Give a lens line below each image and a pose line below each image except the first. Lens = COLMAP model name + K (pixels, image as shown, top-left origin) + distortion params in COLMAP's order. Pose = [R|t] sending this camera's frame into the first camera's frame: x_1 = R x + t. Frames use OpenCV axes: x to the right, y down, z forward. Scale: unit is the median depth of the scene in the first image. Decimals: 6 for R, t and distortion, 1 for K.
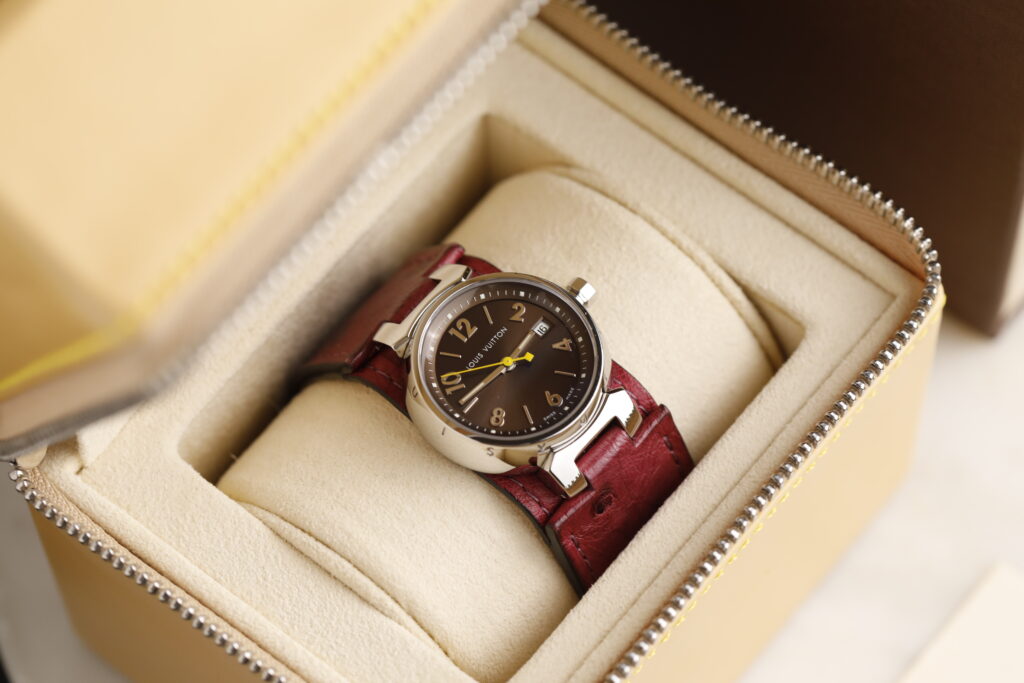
lens RADIAL K [[3829.6, 0, 514.1], [0, 3829.6, 337.9], [0, 0, 1]] dist [0.019418, 0.000000]
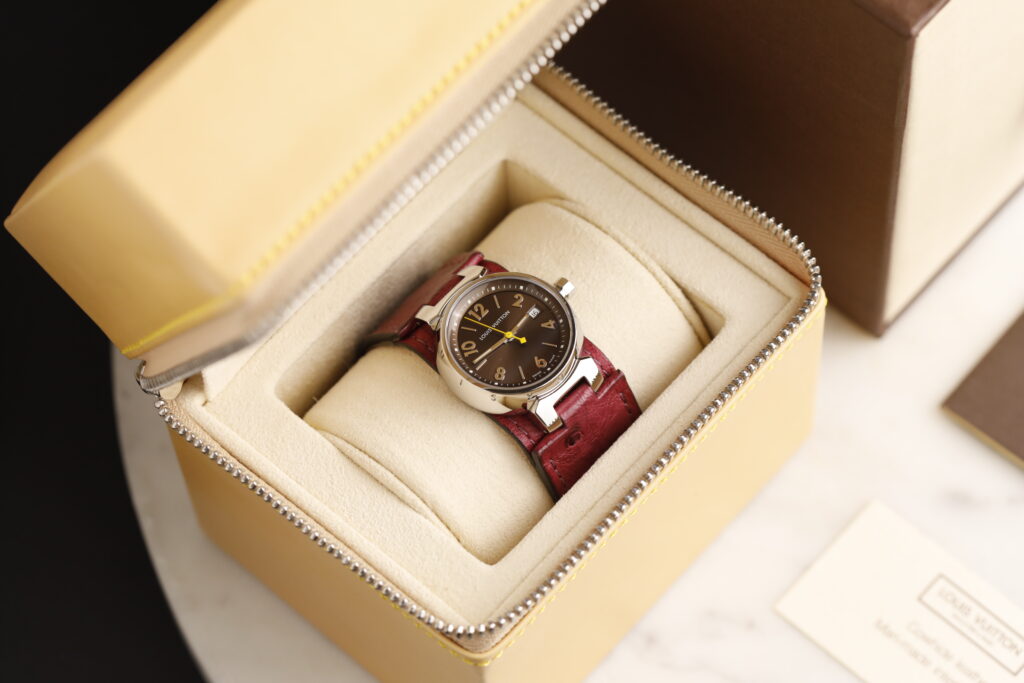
lens RADIAL K [[3829.6, 0, 510.7], [0, 3829.6, 344.1], [0, 0, 1]] dist [0.019418, 0.000000]
pose [[0.998412, 0.031329, -0.046821, 0.064652], [-0.032031, 0.999385, -0.014303, 0.029448], [0.046344, 0.015780, 0.998801, -0.404826]]
